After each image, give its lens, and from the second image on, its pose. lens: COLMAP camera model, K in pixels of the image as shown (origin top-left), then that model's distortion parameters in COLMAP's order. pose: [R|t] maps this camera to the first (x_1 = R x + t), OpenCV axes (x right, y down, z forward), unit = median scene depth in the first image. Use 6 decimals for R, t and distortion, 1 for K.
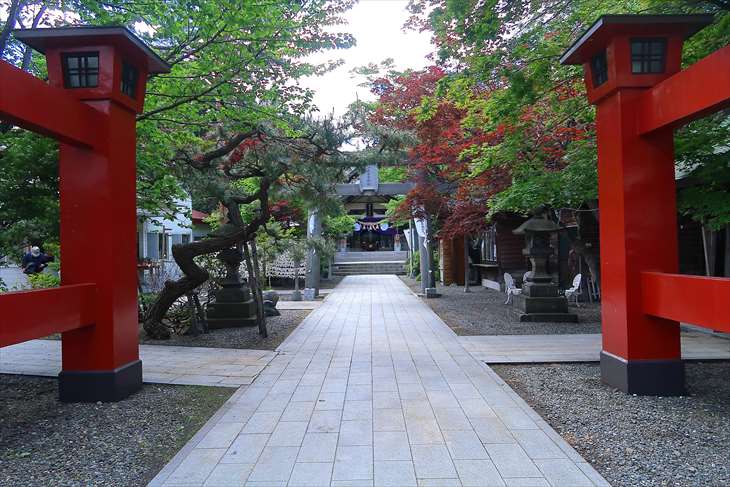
lens RADIAL K [[502.6, 0, 366.7], [0, 502.6, 247.1], [0, 0, 1]] dist [-0.007967, 0.001136]
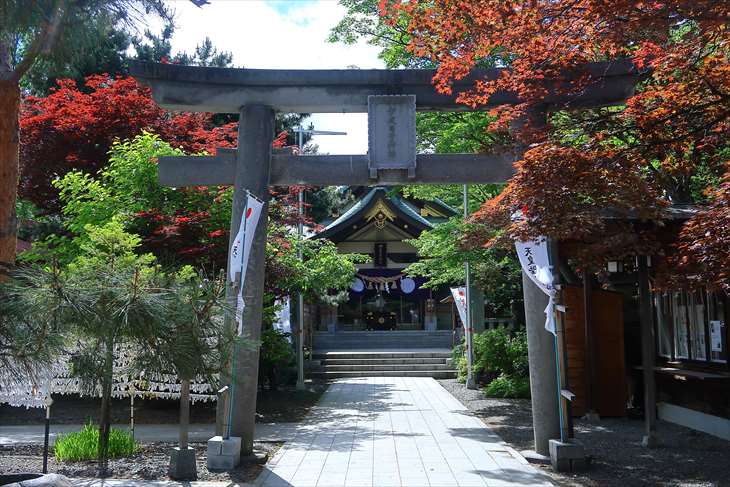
lens RADIAL K [[742.2, 0, 365.0], [0, 742.2, 243.5], [0, 0, 1]] dist [-0.009056, 0.013363]
pose [[0.999916, 0.010350, -0.007779, -0.005779], [-0.011111, 0.994396, -0.105130, -0.000153], [0.006648, 0.105208, 0.994428, 0.218829]]
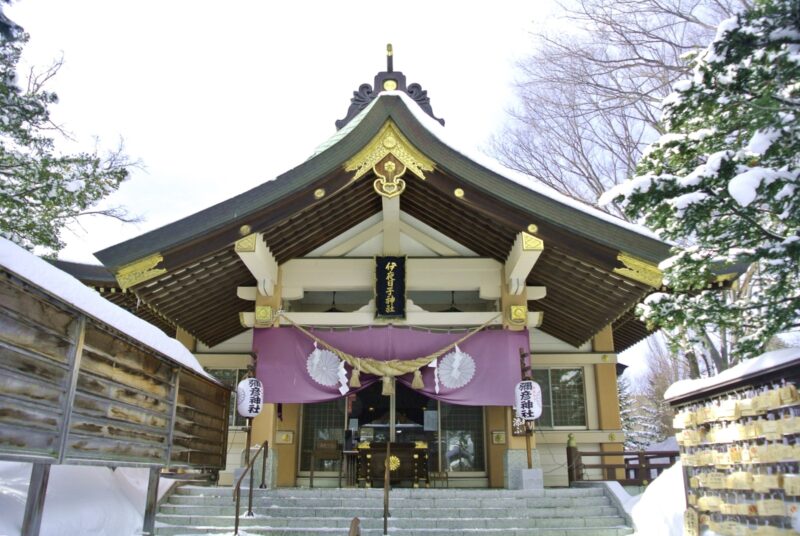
lens RADIAL K [[624.1, 0, 402.8], [0, 624.1, 268.4], [0, 0, 1]] dist [-0.109062, 0.087355]
pose [[0.999720, 0.023221, 0.004459, 0.011639], [-0.020607, 0.948107, -0.317283, 0.003869], [-0.011595, 0.317103, 0.948320, 0.875230]]
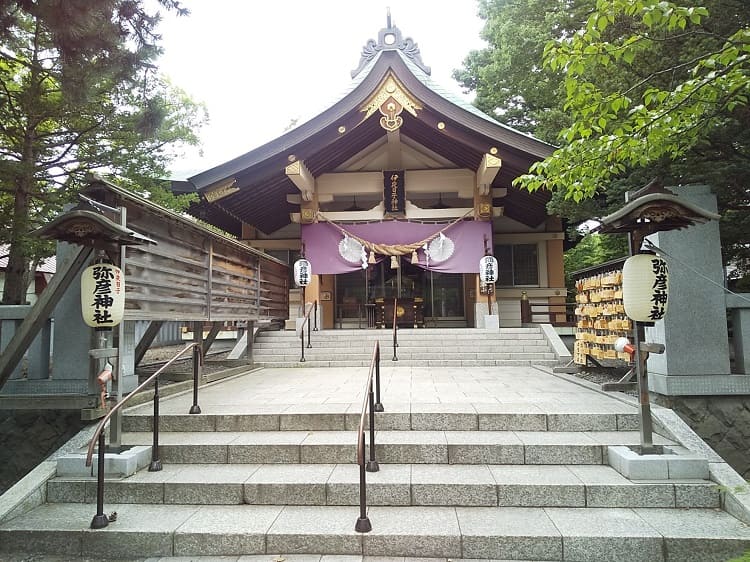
lens RADIAL K [[530.5, 0, 378.8], [0, 530.5, 277.1], [0, 0, 1]] dist [0.073913, -0.001260]
pose [[0.998630, 0.000925, -0.052311, 0.015829], [-0.004995, 0.996963, -0.077718, 0.003062], [0.052080, 0.077873, 0.995602, 0.801222]]
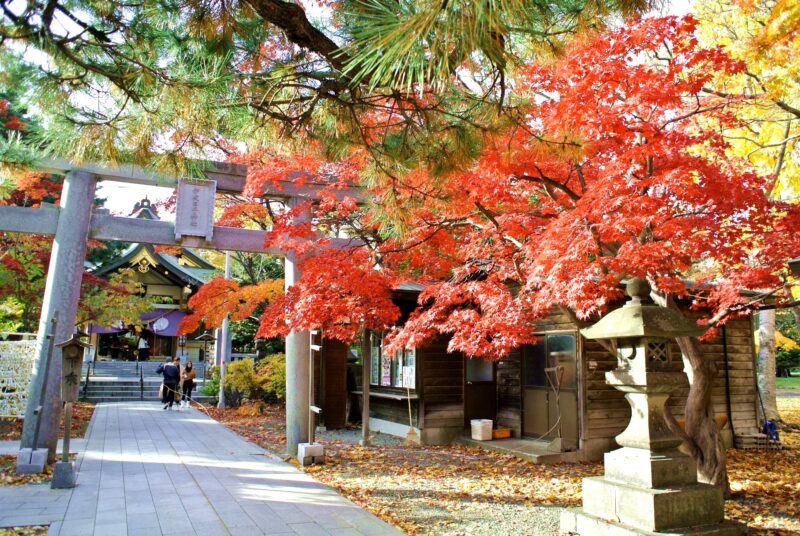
lens RADIAL K [[624.1, 0, 402.8], [0, 624.1, 268.4], [0, 0, 1]] dist [-0.109062, 0.087355]
pose [[0.902074, 0.090801, 0.421922, -0.030163], [-0.028662, 0.988063, -0.151360, 0.000450], [-0.430629, 0.124445, 0.893908, 0.186433]]
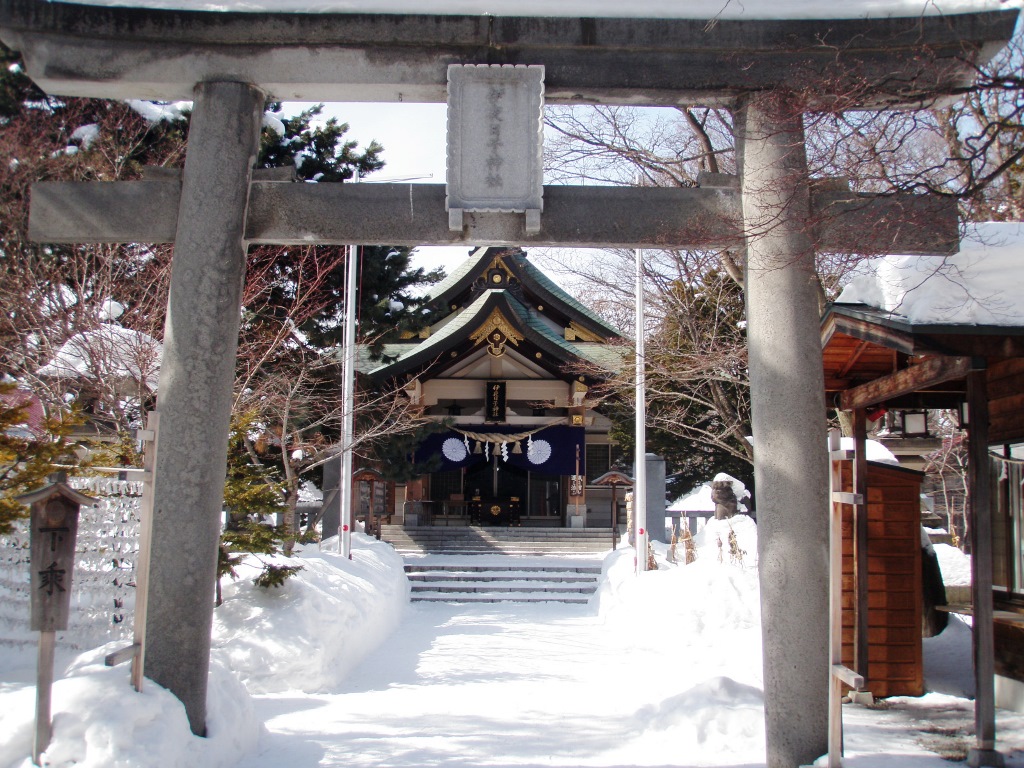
lens RADIAL K [[1143.3, 0, 495.7], [0, 1143.3, 398.4], [0, 0, 1]] dist [-0.242674, 0.348225]
pose [[0.999444, 0.032912, 0.005281, 0.002111], [-0.032249, 0.994801, -0.096592, -0.003049], [-0.008432, 0.096368, 0.995310, 0.286607]]
